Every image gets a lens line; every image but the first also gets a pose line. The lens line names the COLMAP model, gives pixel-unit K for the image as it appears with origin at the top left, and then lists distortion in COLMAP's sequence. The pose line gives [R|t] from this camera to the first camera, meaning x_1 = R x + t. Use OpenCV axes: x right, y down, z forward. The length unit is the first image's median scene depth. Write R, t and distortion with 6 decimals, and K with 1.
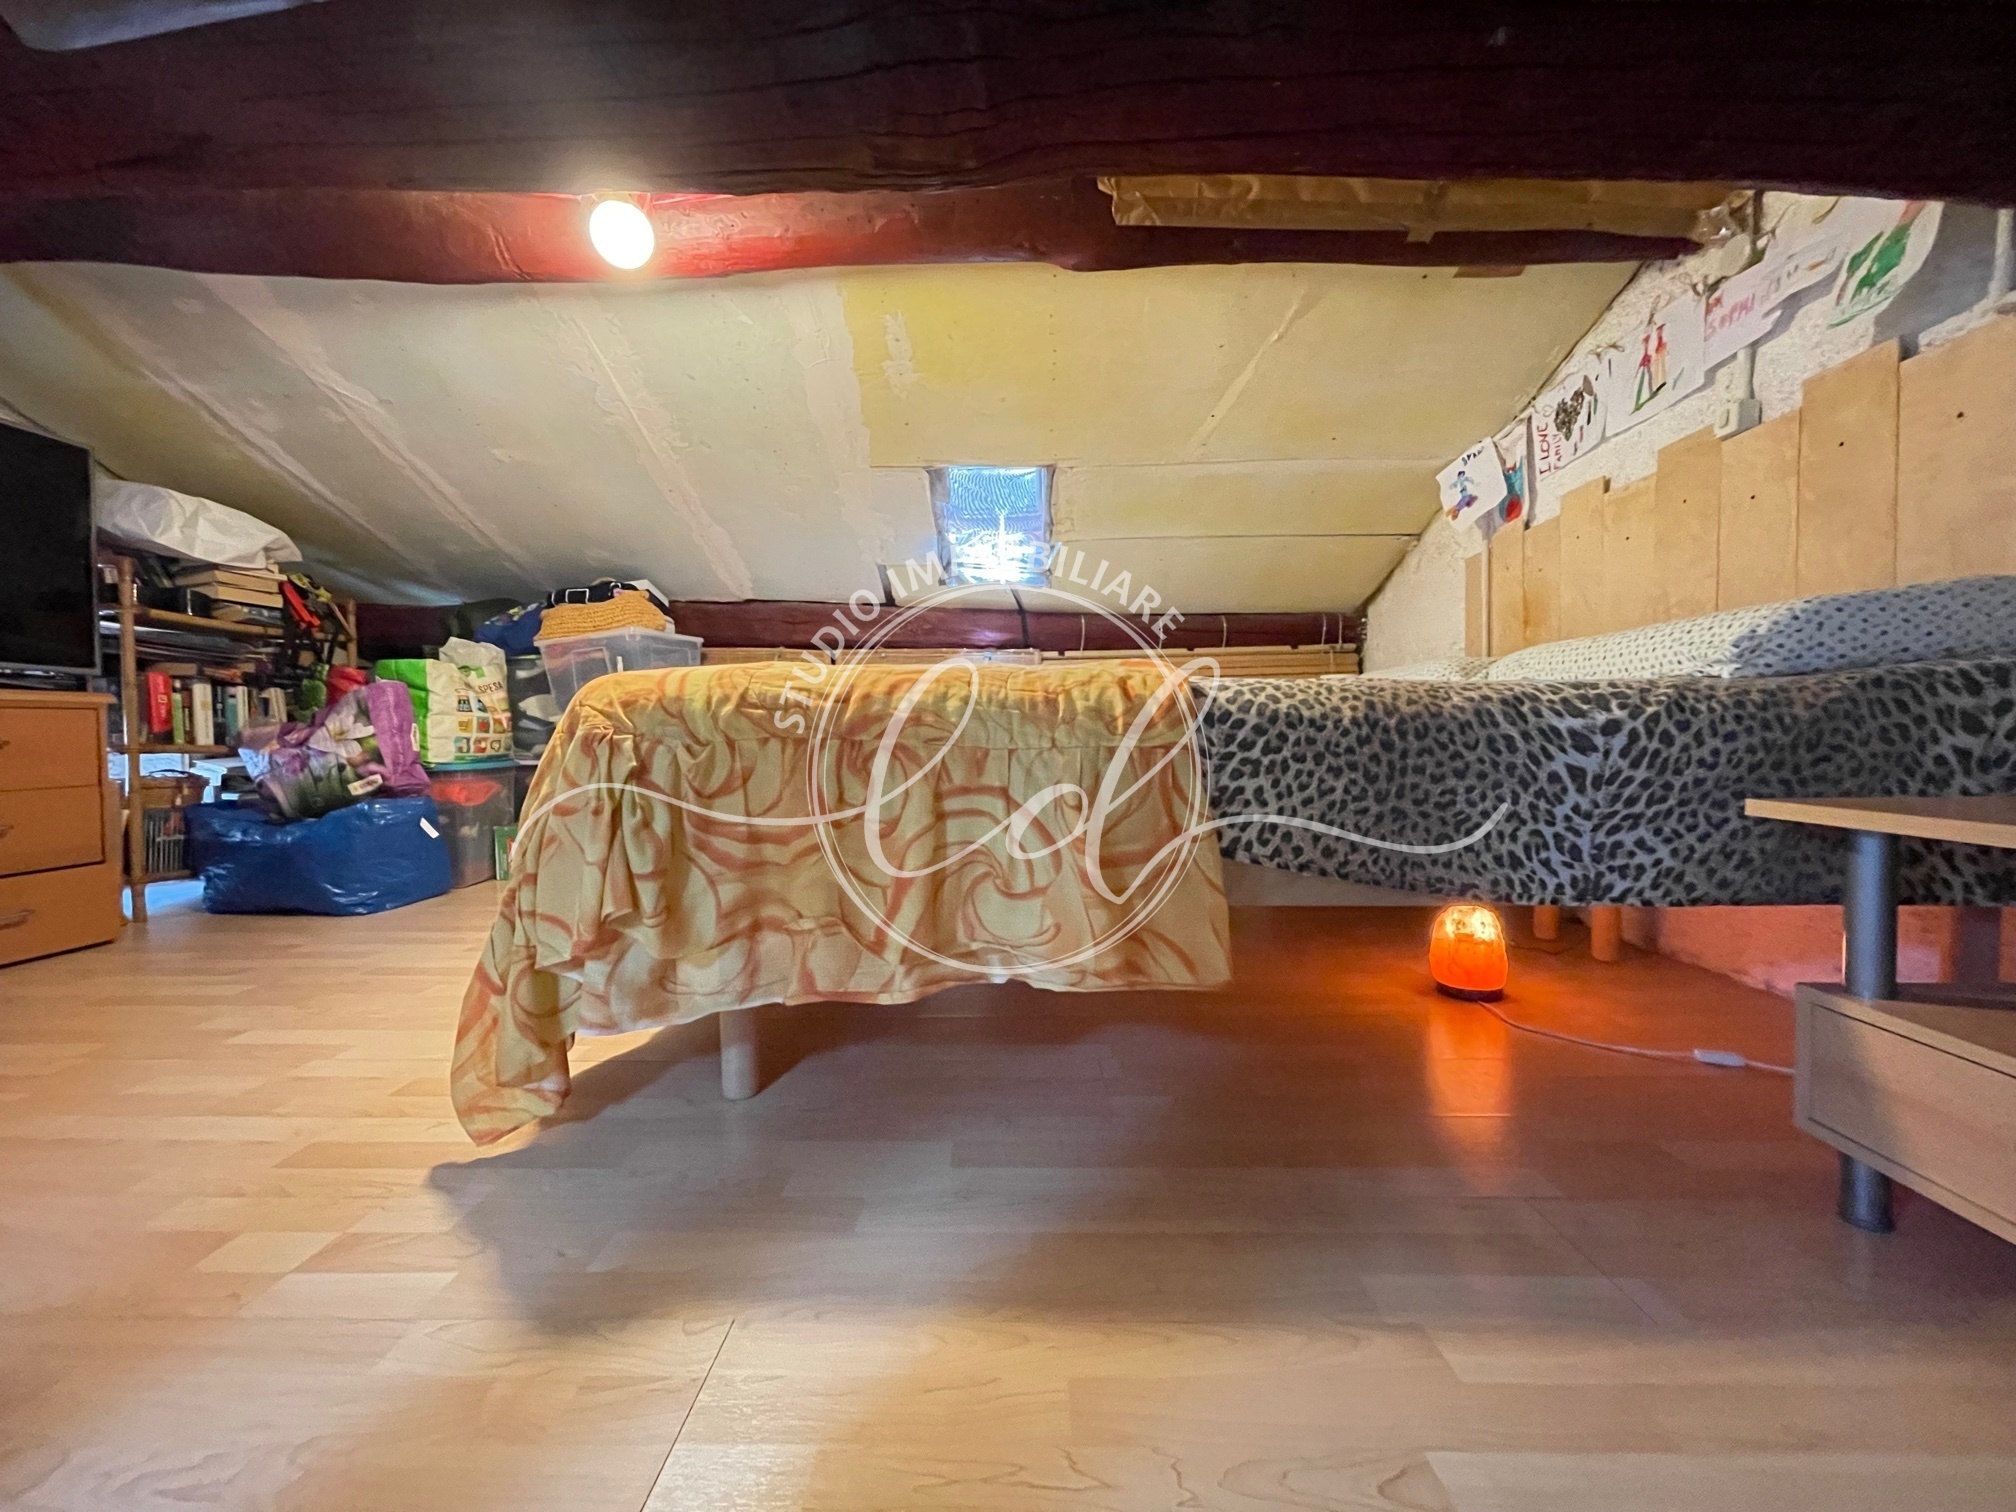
lens RADIAL K [[817.5, 0, 998.5], [0, 817.5, 757.1], [0, 0, 1]] dist [-0.003076, 0.001879]
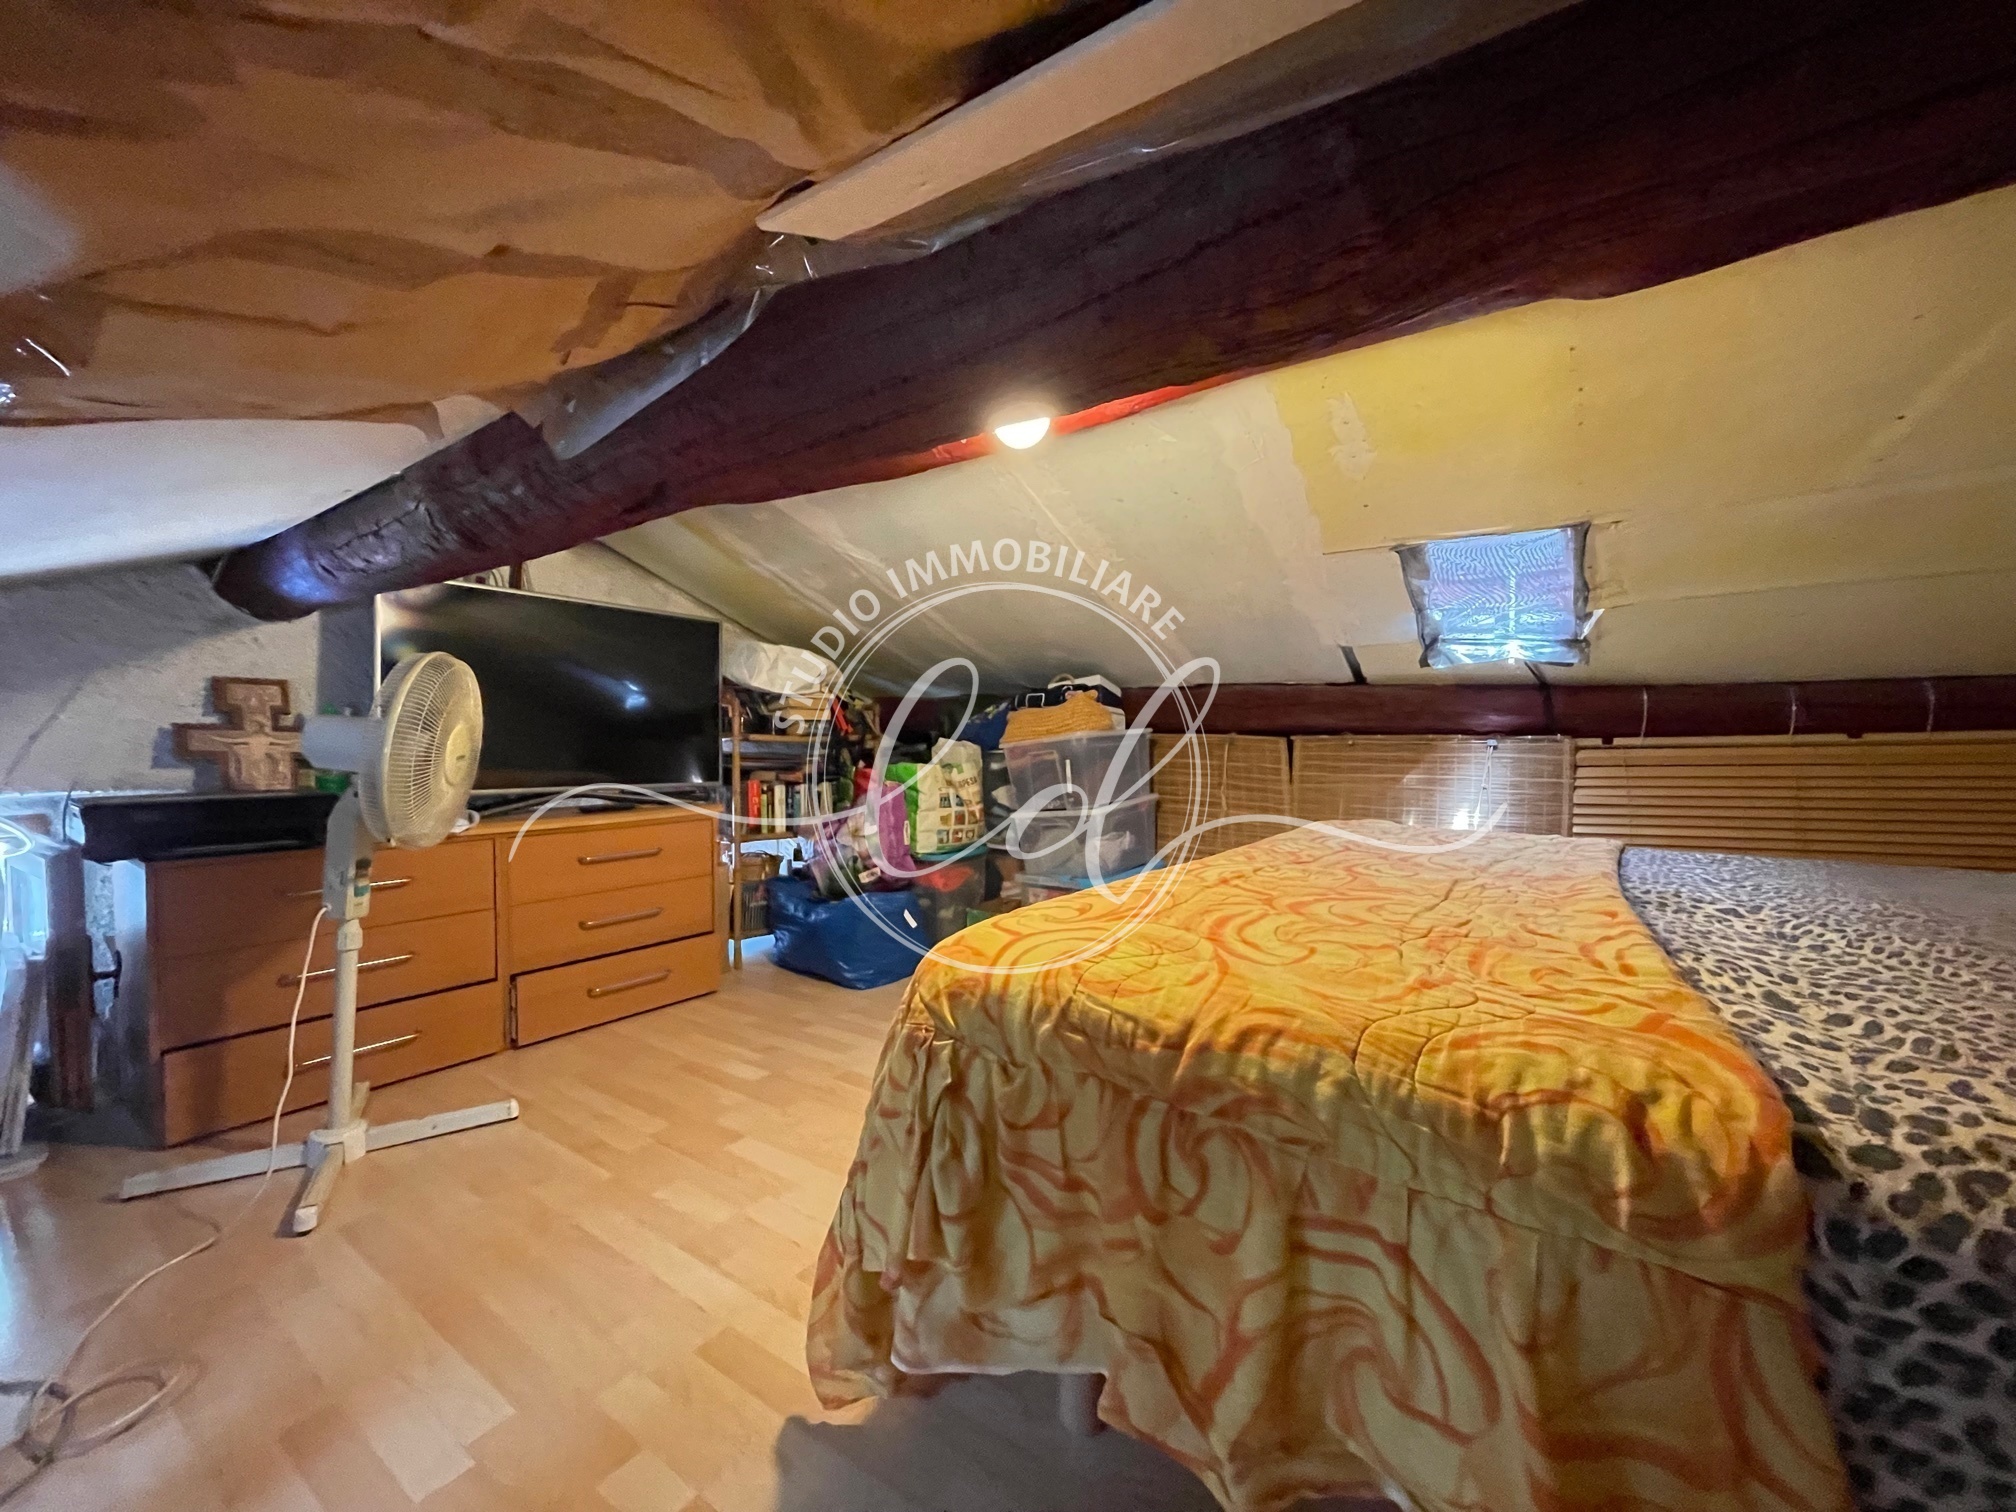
lens RADIAL K [[817.5, 0, 998.0], [0, 817.5, 755.1], [0, 0, 1]] dist [-0.003076, 0.001879]
pose [[0.832494, 0.014864, -0.553834, 0.091097], [-0.022014, 0.999738, -0.006258, -0.328422], [0.553596, 0.017402, 0.832604, 0.254039]]
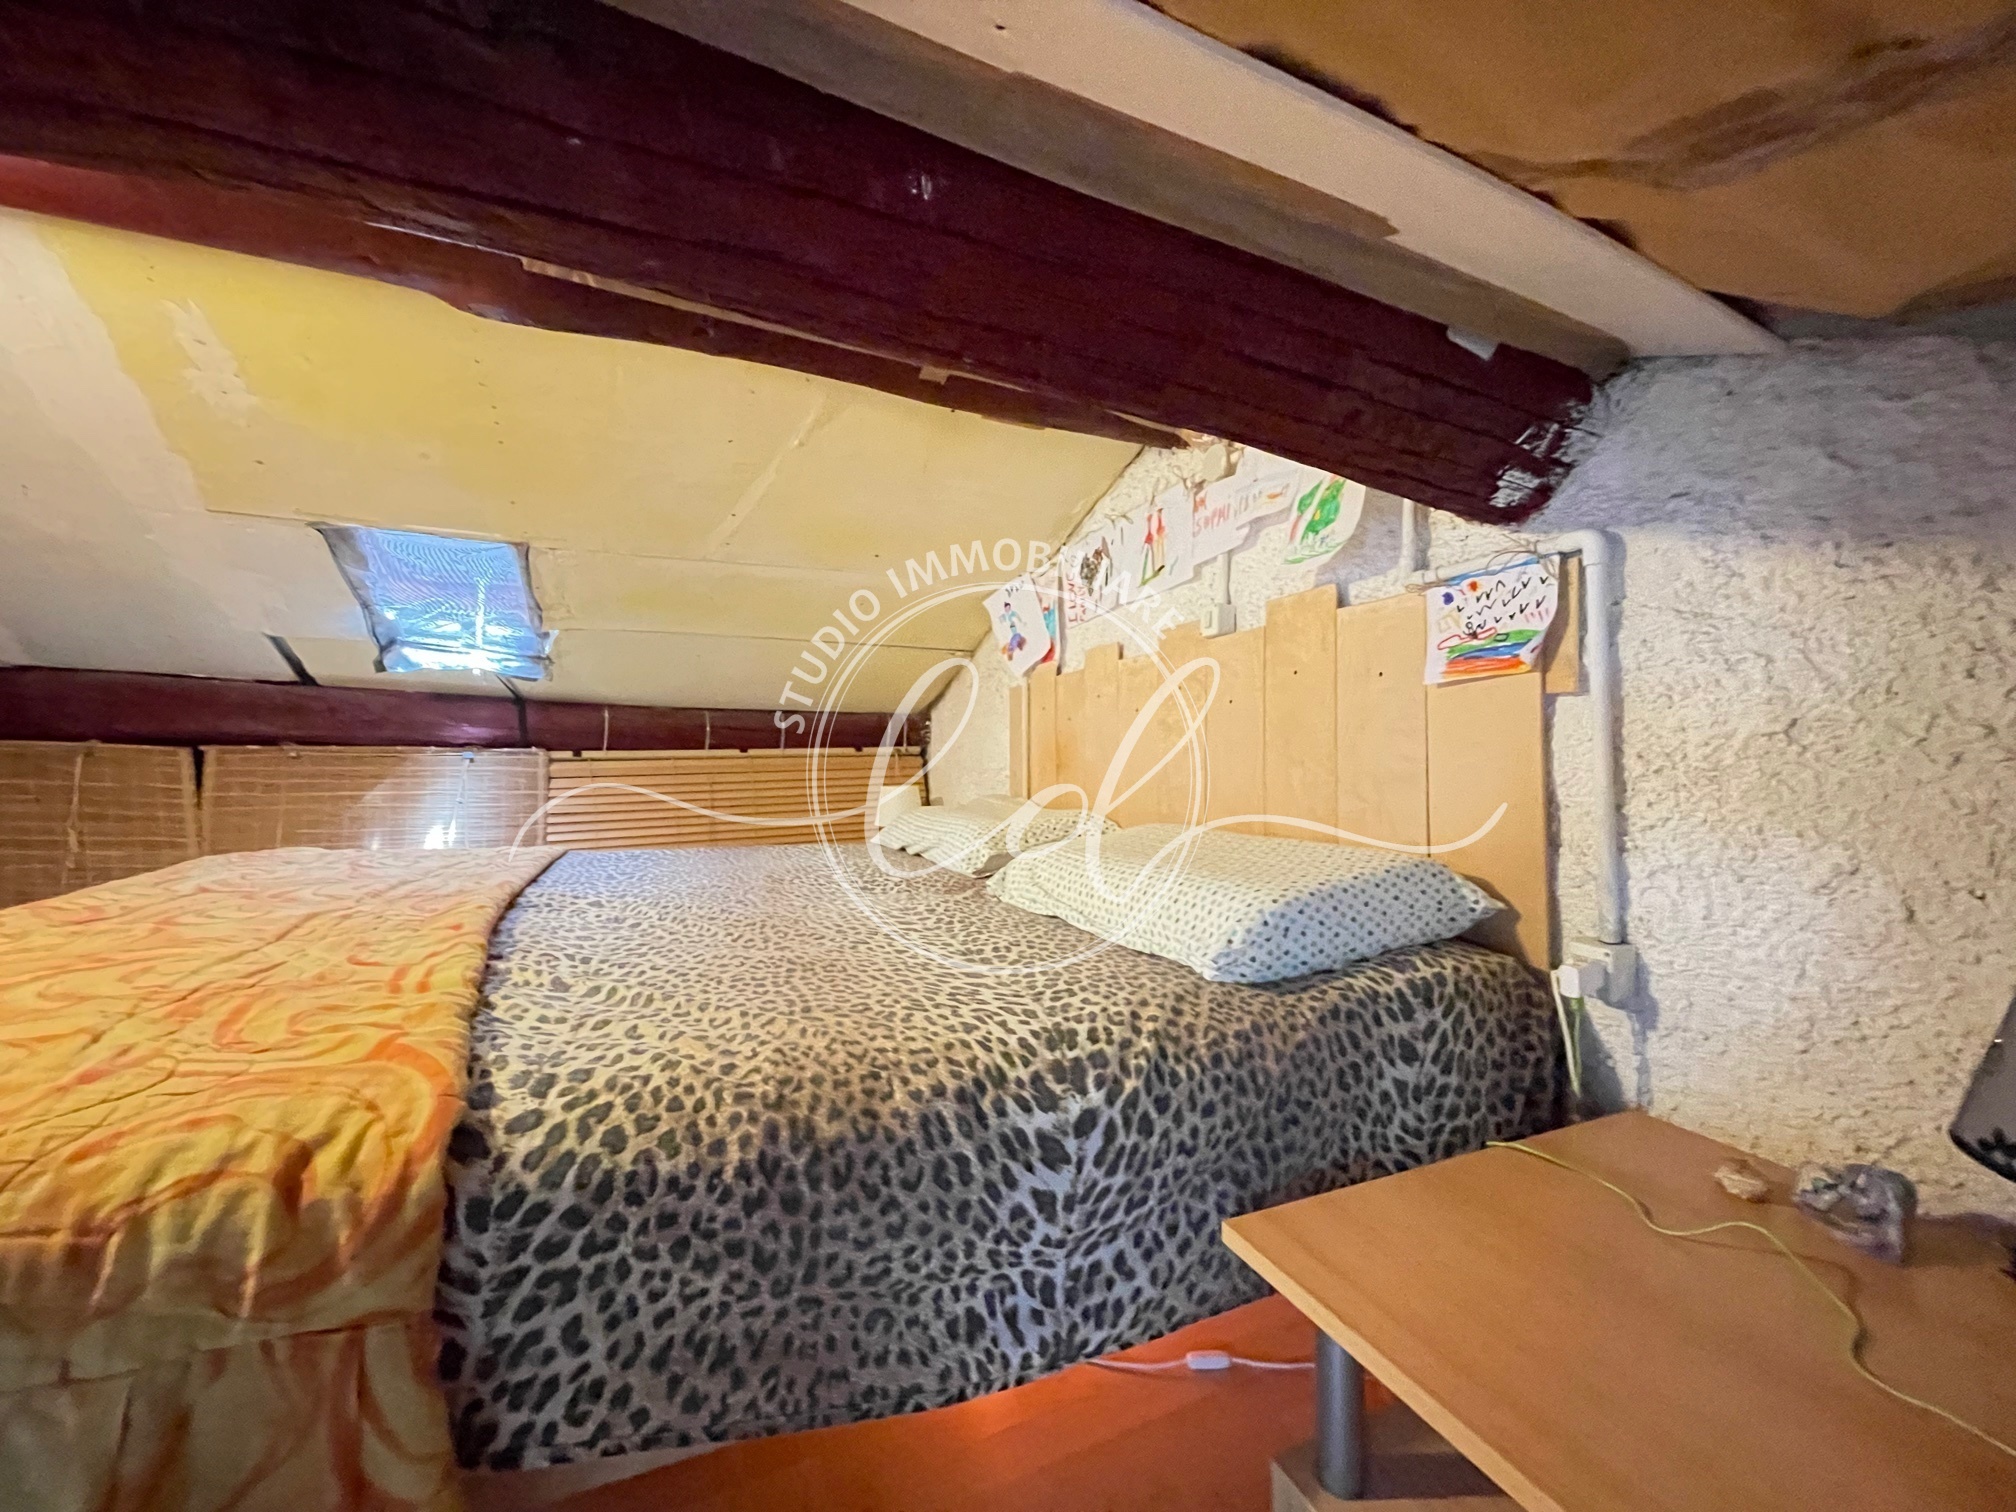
lens RADIAL K [[817.5, 0, 994.3], [0, 817.5, 757.3], [0, 0, 1]] dist [-0.003076, 0.001879]
pose [[0.898709, 0.009489, 0.438444, 0.317198], [0.004338, 0.999525, -0.030524, -0.329515], [-0.438525, 0.029334, 0.898240, 0.323548]]
